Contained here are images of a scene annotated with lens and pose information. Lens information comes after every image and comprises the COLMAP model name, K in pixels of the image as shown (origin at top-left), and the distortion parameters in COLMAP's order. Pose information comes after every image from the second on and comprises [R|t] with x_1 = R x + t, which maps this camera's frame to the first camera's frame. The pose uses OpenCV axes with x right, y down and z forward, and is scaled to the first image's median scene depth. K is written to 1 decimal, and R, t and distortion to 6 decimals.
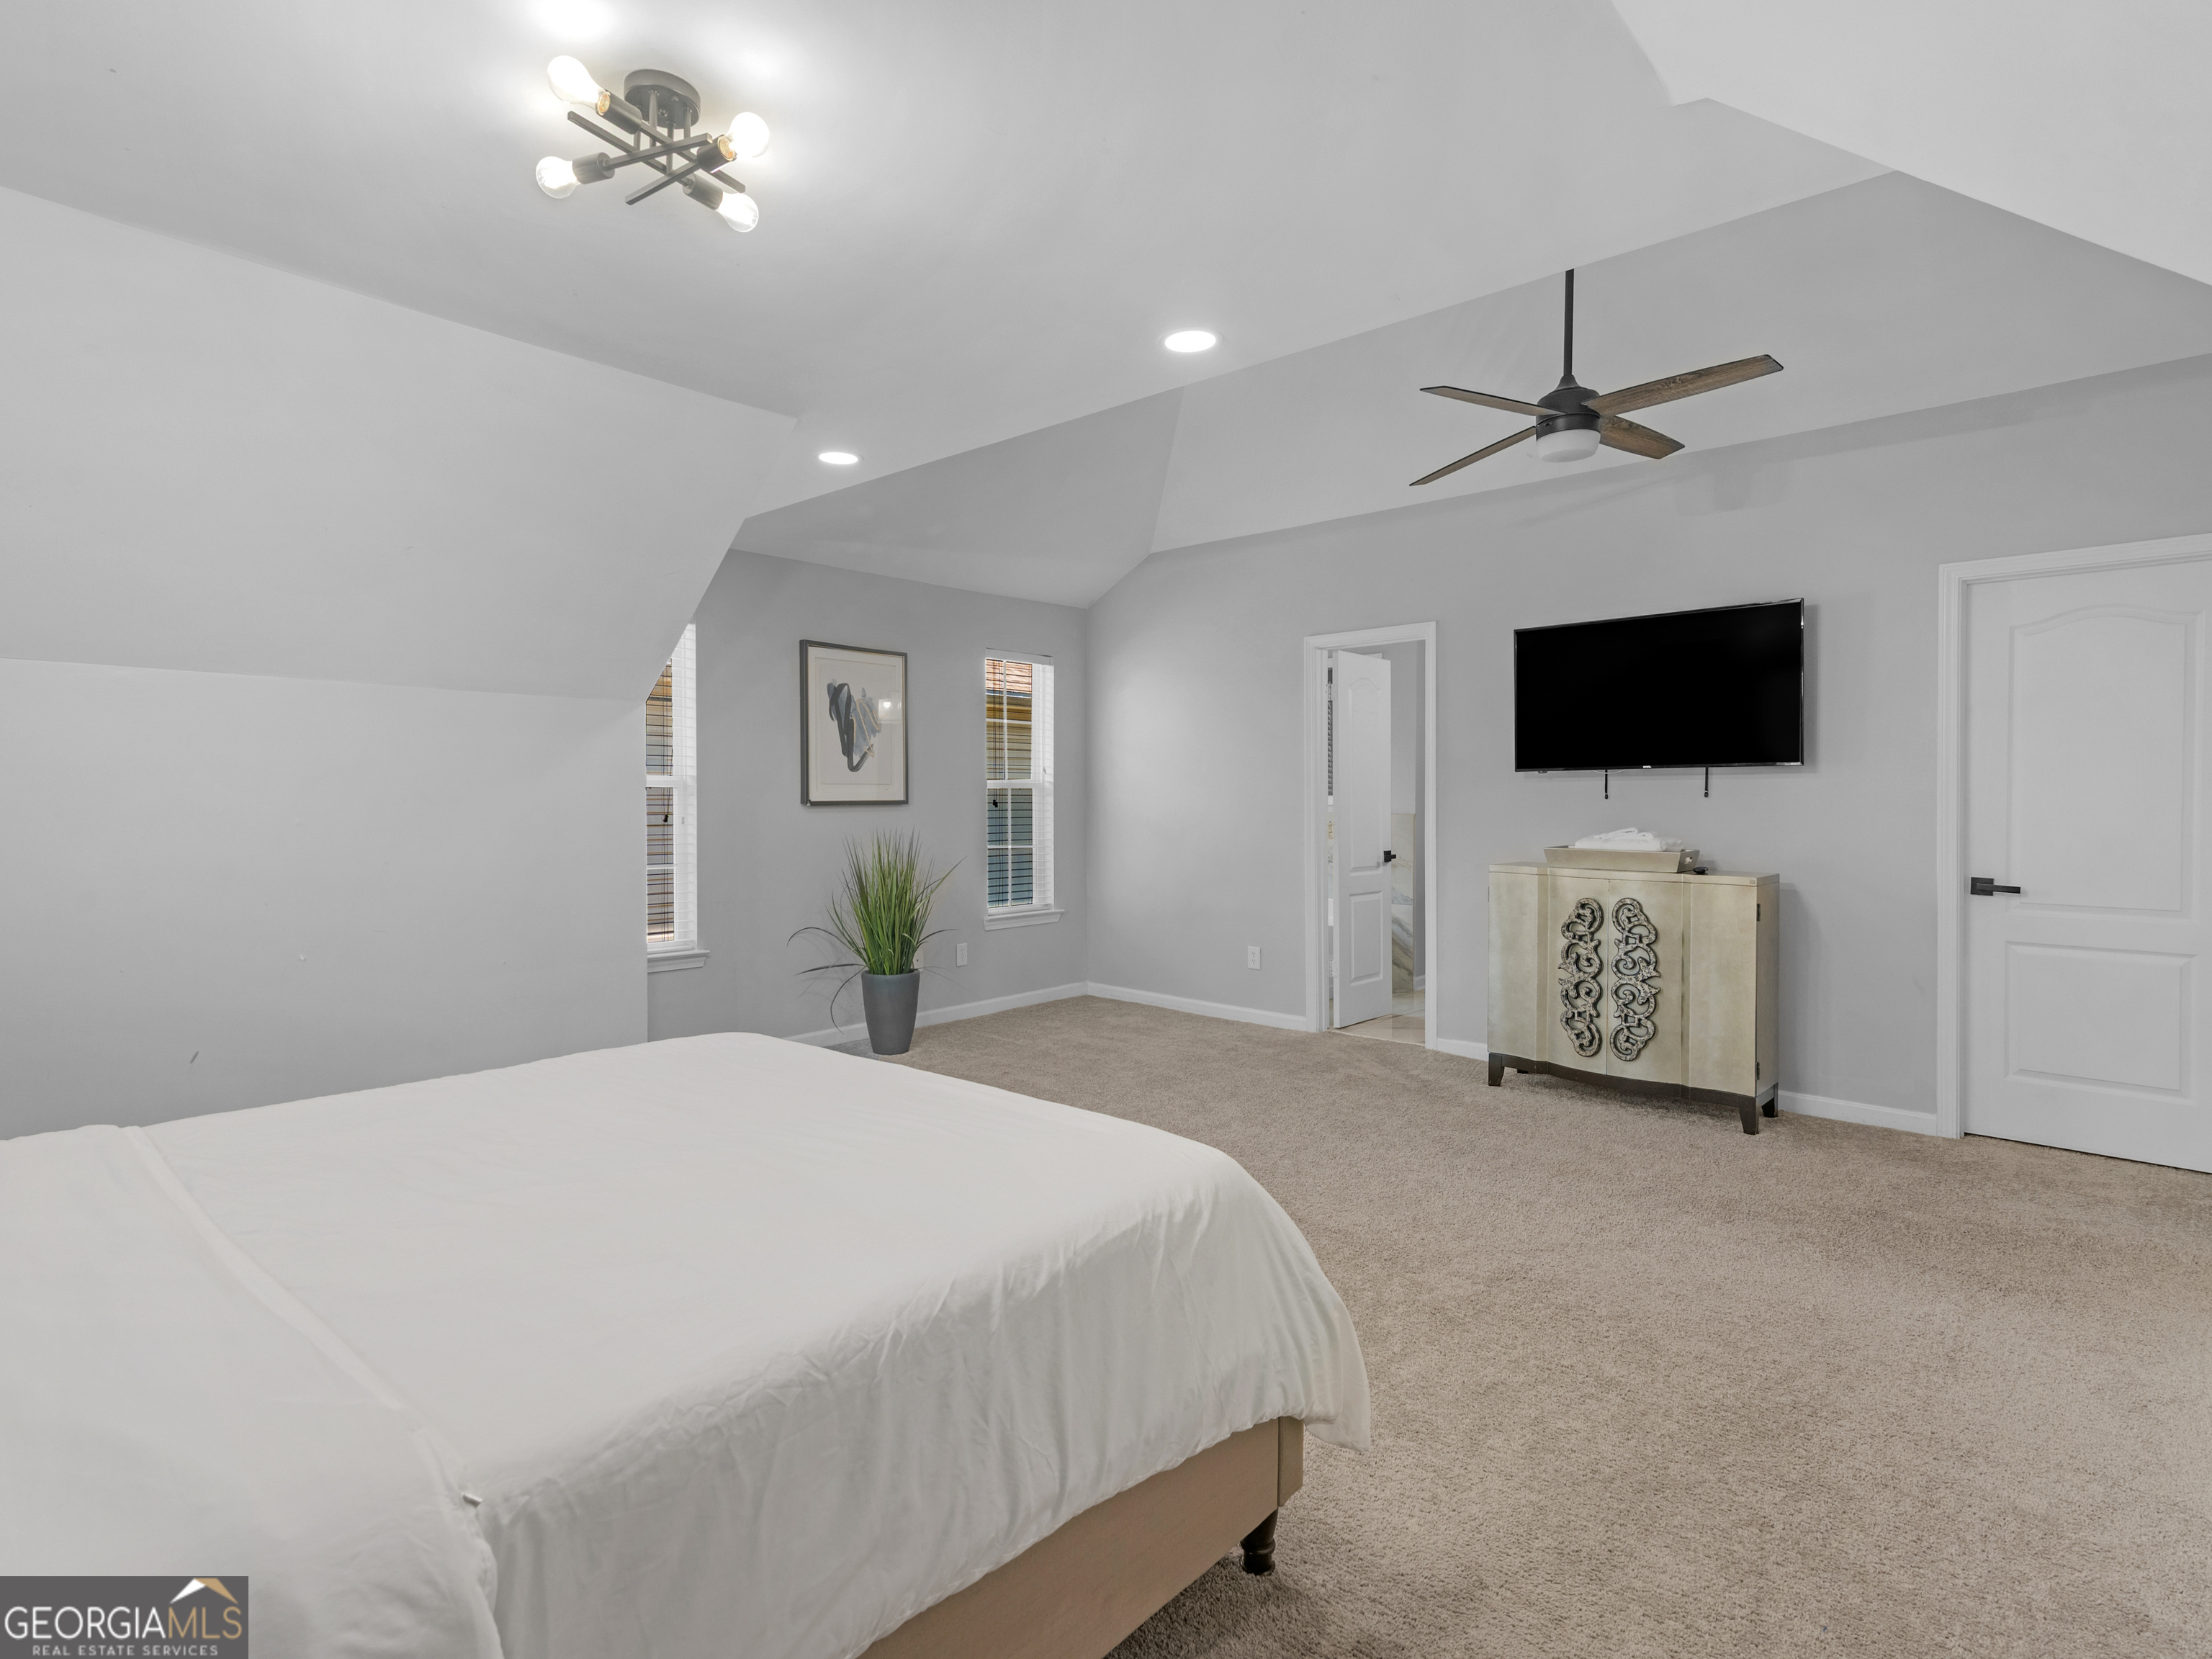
lens RADIAL K [[1124.5, 0, 1100.4], [0, 1124.5, 821.7], [0, 0, 1]] dist [0.026686, -0.005216]
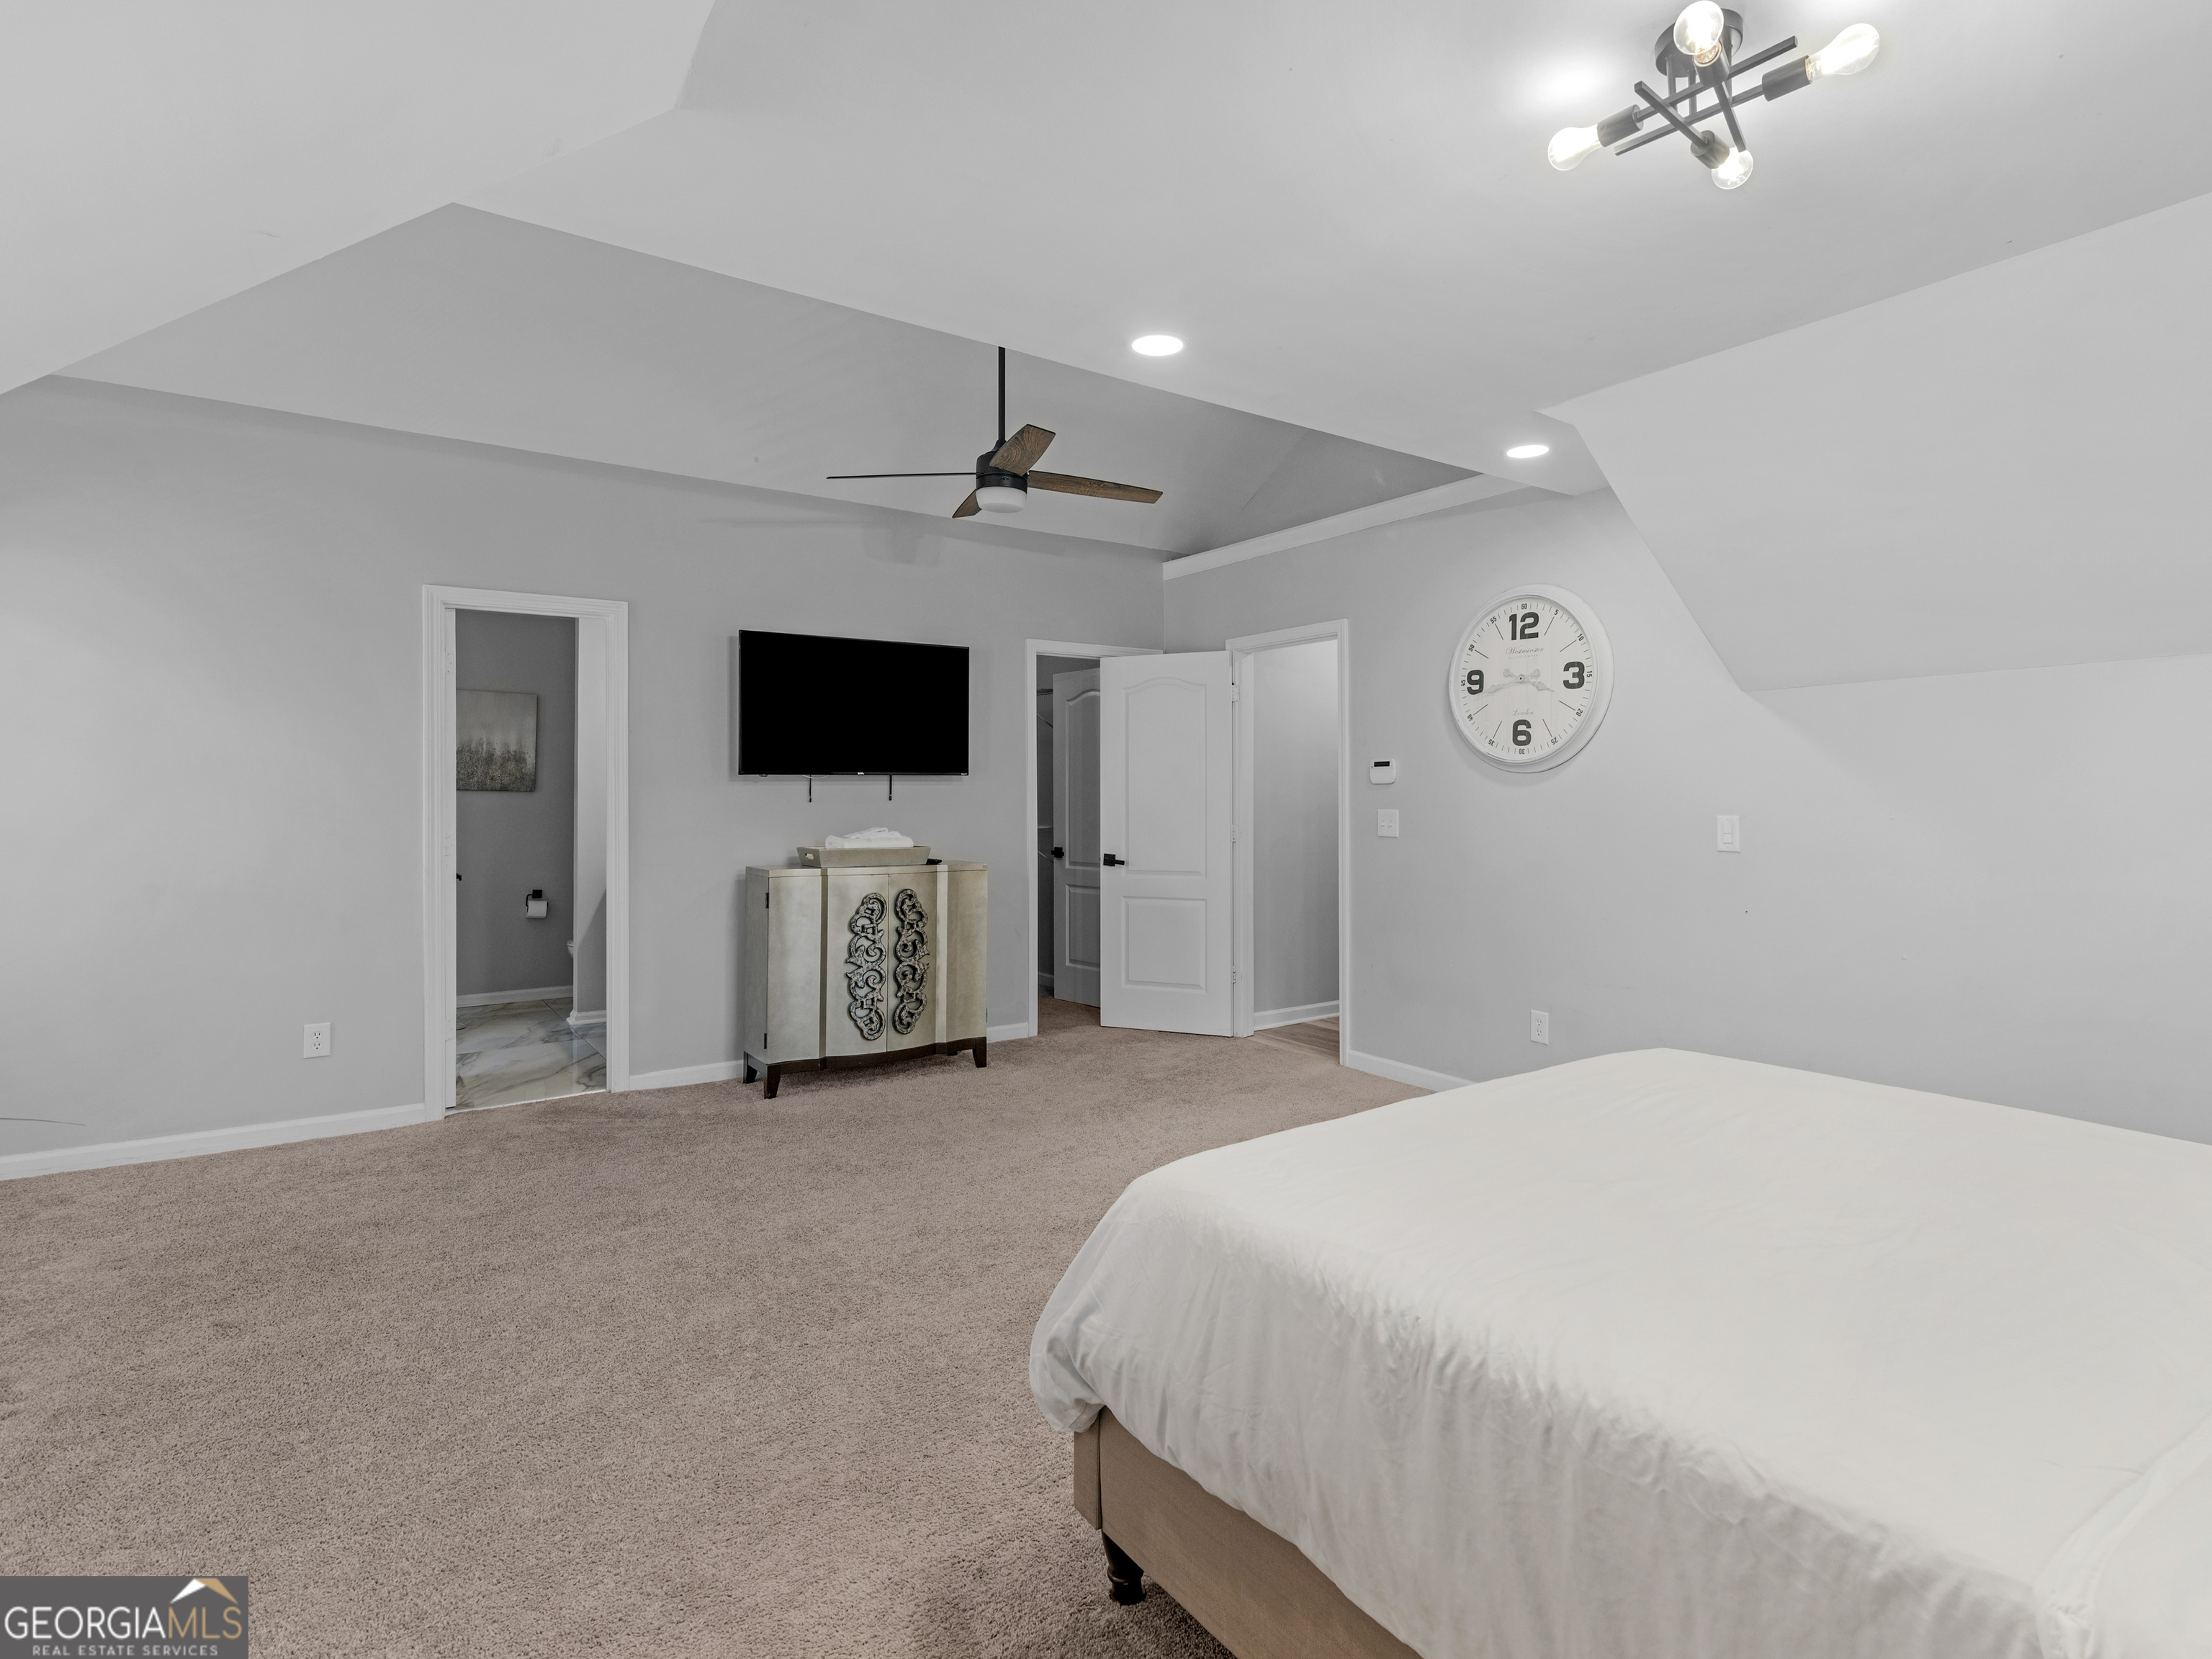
lens RADIAL K [[1124.5, 0, 1098.7], [0, 1124.5, 808.0], [0, 0, 1]] dist [0.026686, -0.005216]
pose [[0.224123, -0.005714, 0.974544, -0.569326], [0.019259, 0.999814, 0.001433, -0.012260], [-0.974371, 0.018447, 0.224191, 0.536377]]
